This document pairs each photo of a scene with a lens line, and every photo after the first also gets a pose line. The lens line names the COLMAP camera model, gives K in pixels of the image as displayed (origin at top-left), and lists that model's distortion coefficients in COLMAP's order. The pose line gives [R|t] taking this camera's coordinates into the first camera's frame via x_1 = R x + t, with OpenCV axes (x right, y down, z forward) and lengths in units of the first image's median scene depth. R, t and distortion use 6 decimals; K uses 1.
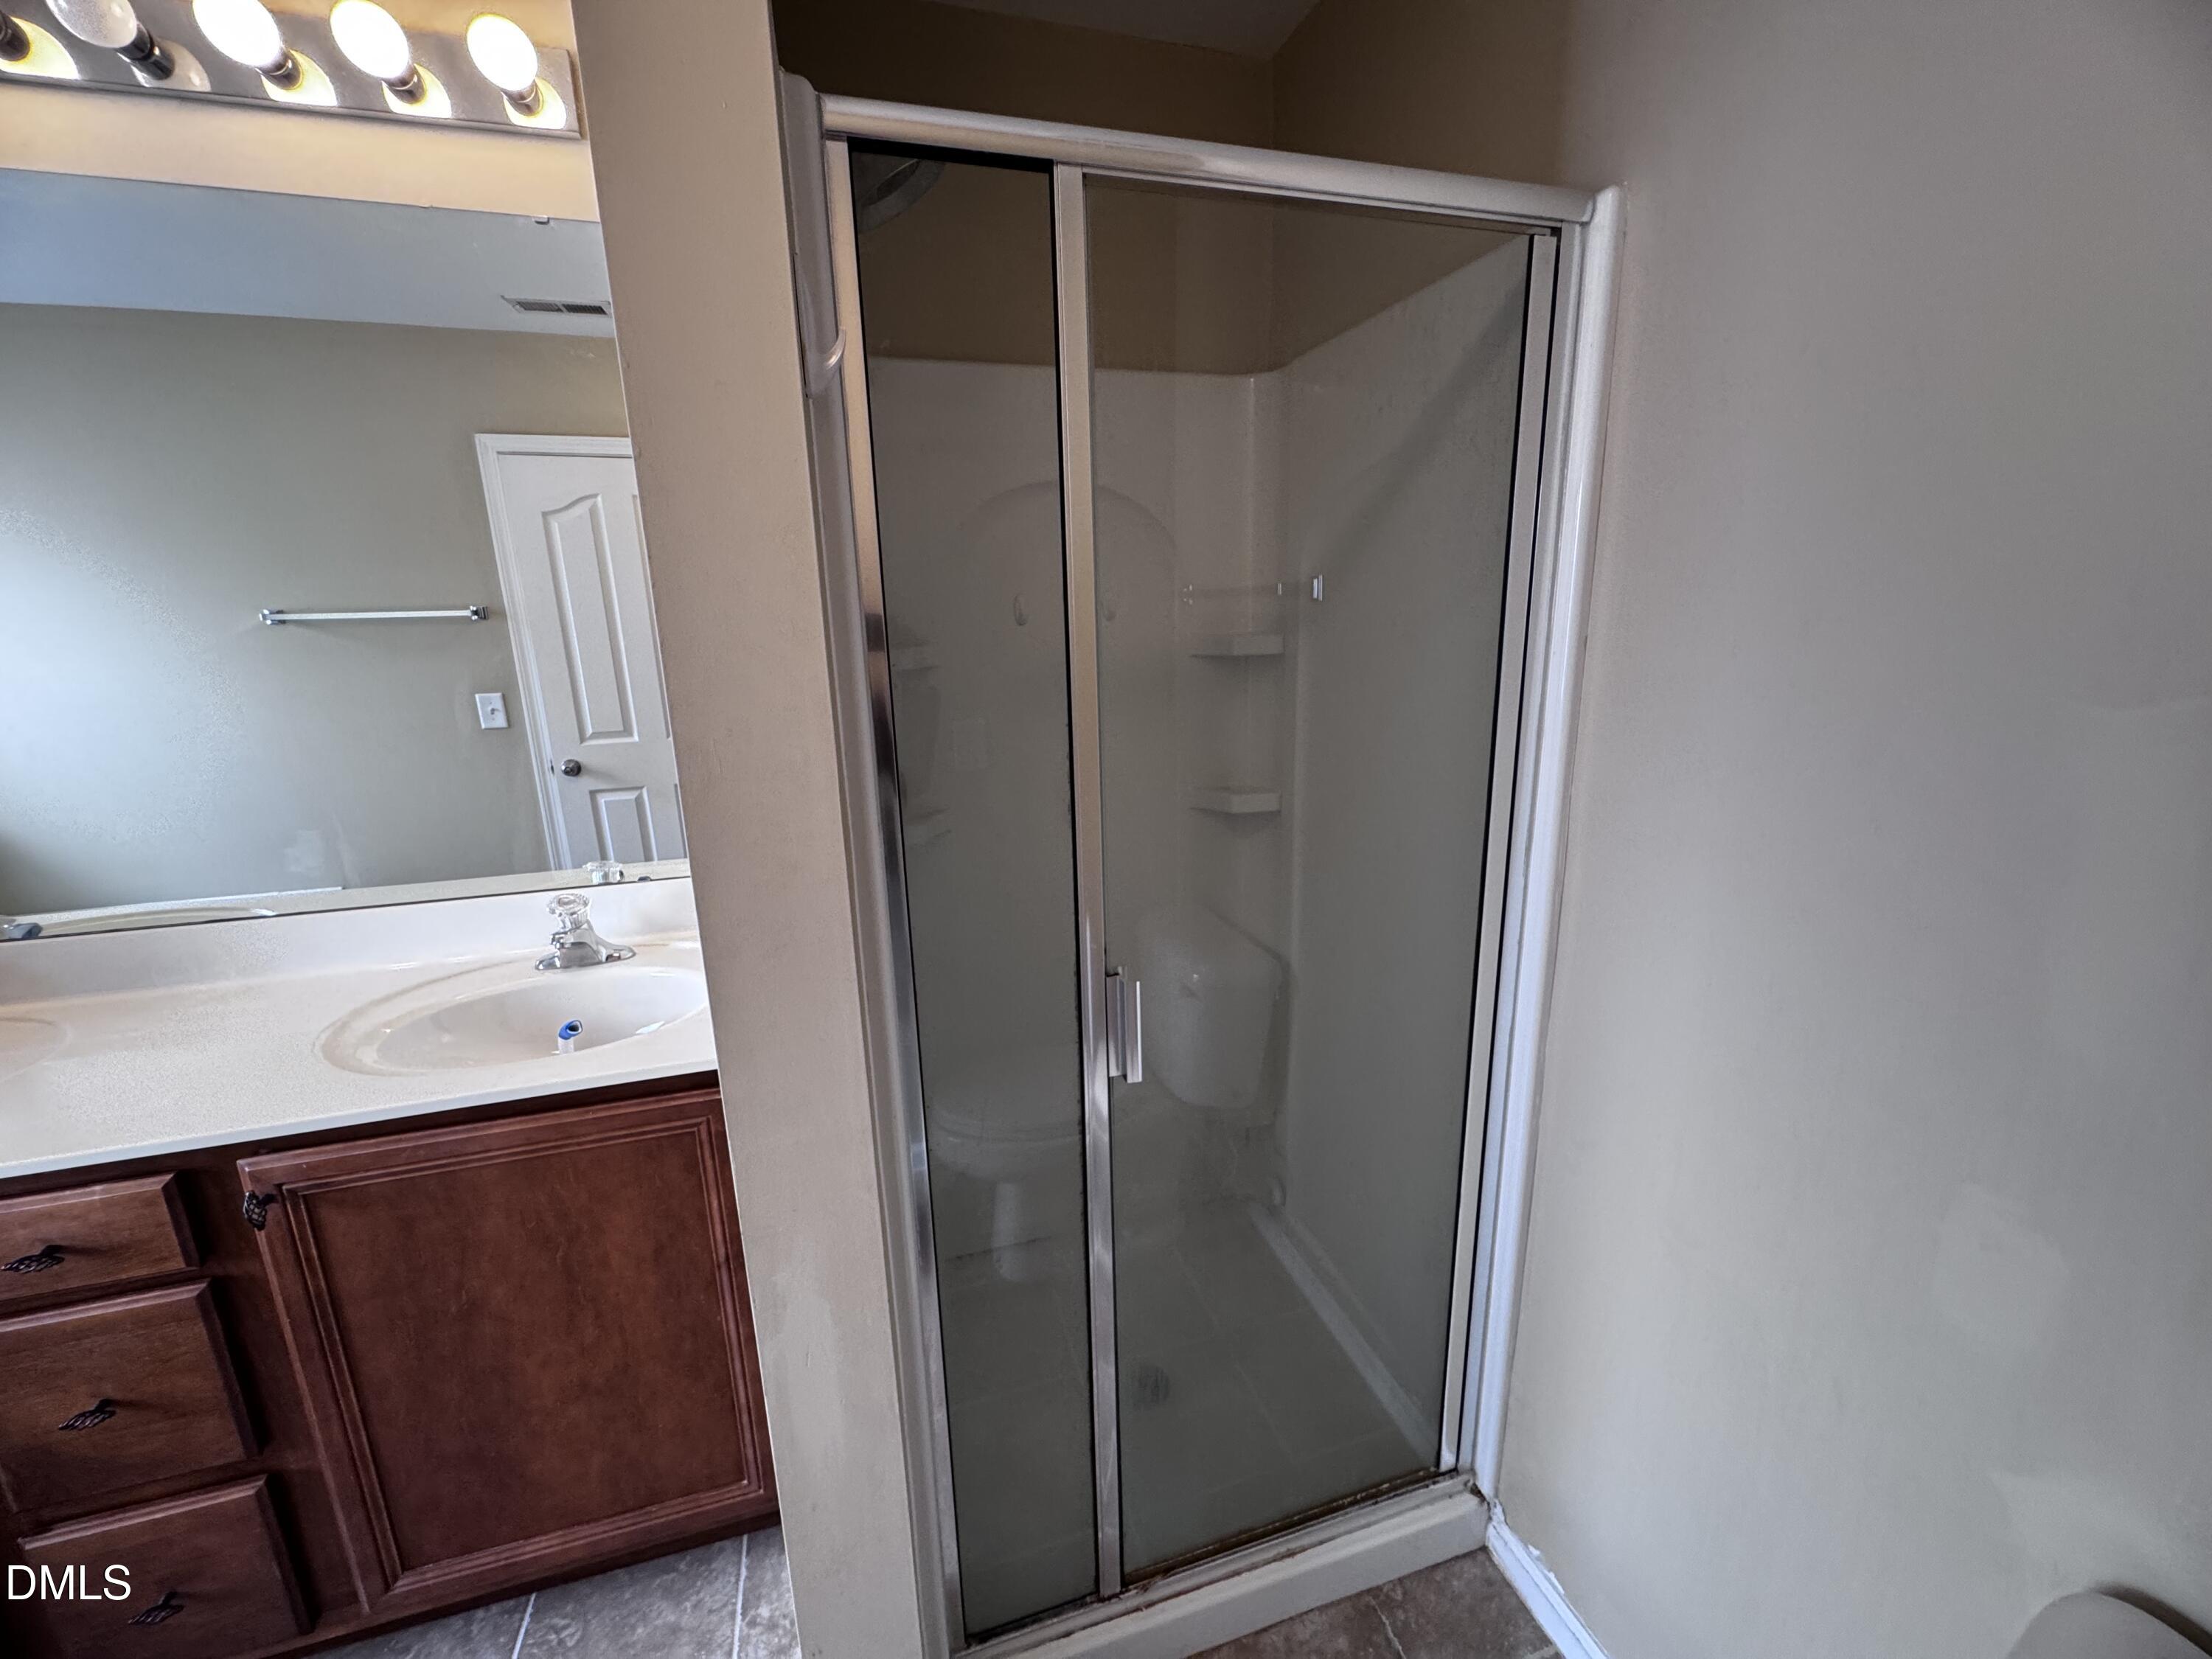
lens RADIAL K [[886.1, 0, 1101.5], [0, 886.1, 829.3], [0, 0, 1]] dist [-0.001083, 0.000096]
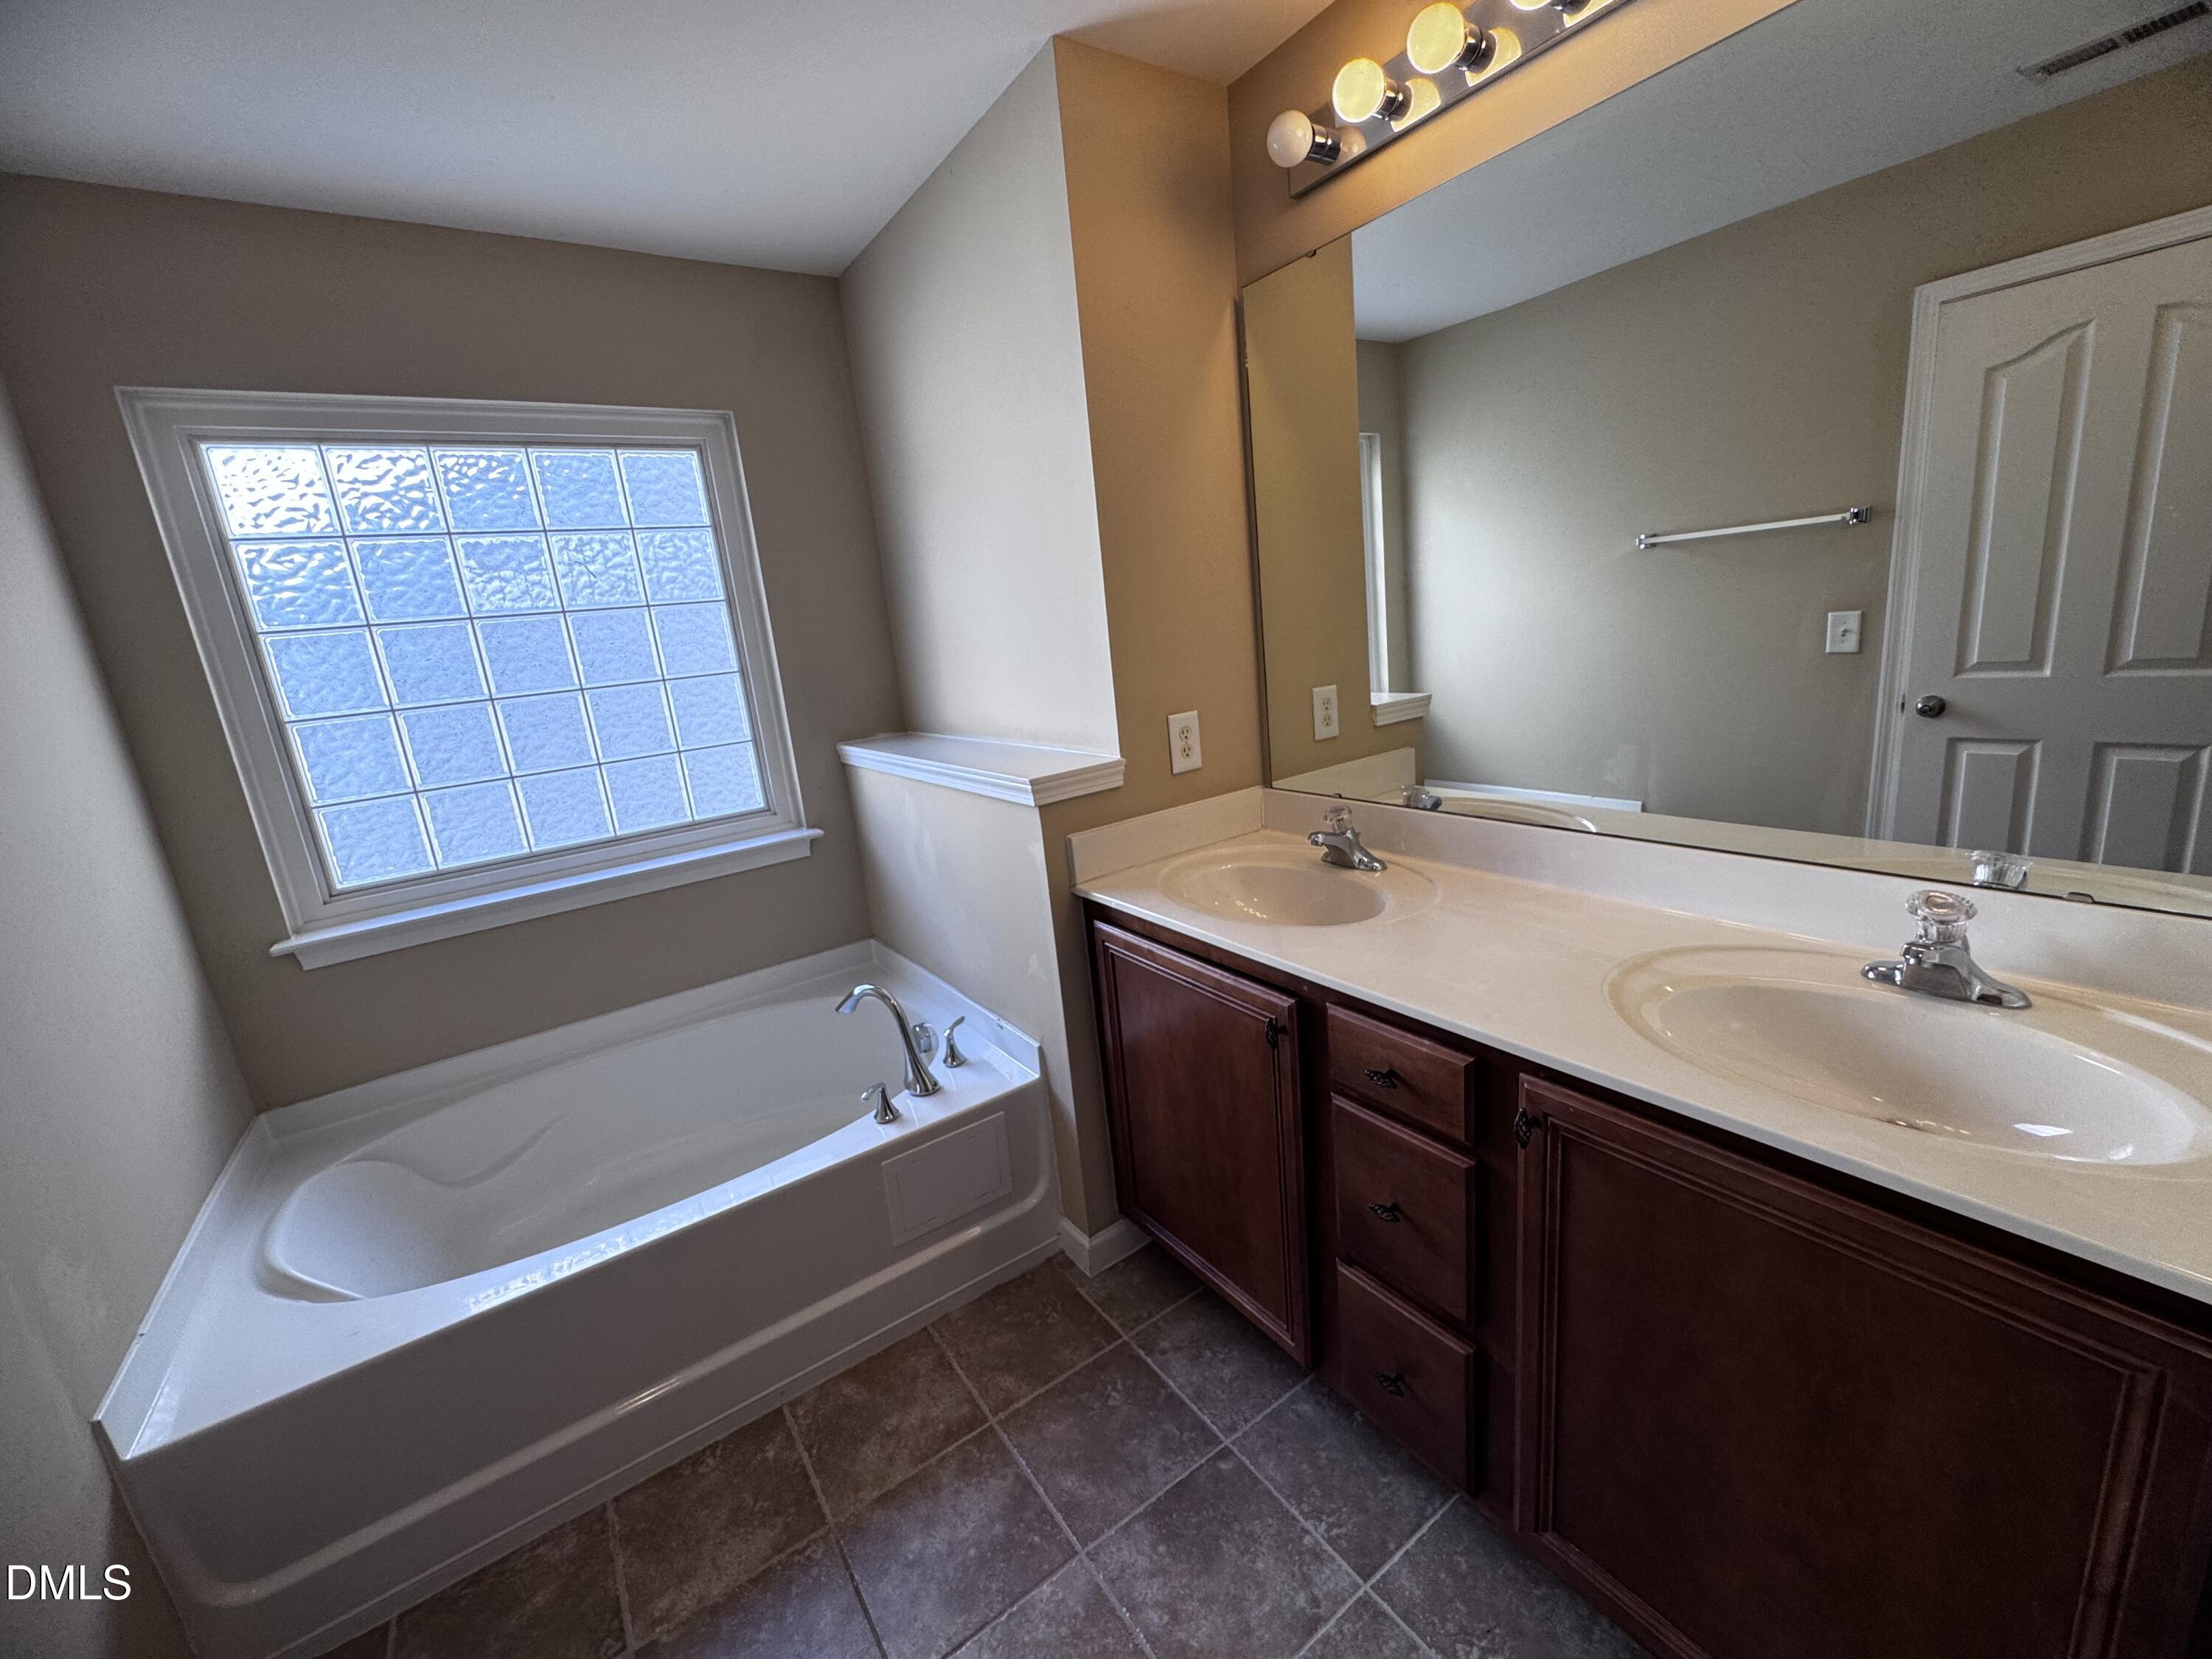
lens RADIAL K [[886.1, 0, 1101.5], [0, 886.1, 829.3], [0, 0, 1]] dist [-0.001083, 0.000096]
pose [[0.304636, 0.211759, -0.928631, -0.164912], [-0.132945, 0.974882, 0.178693, -0.013279], [0.943145, 0.069020, 0.325136, 0.135284]]
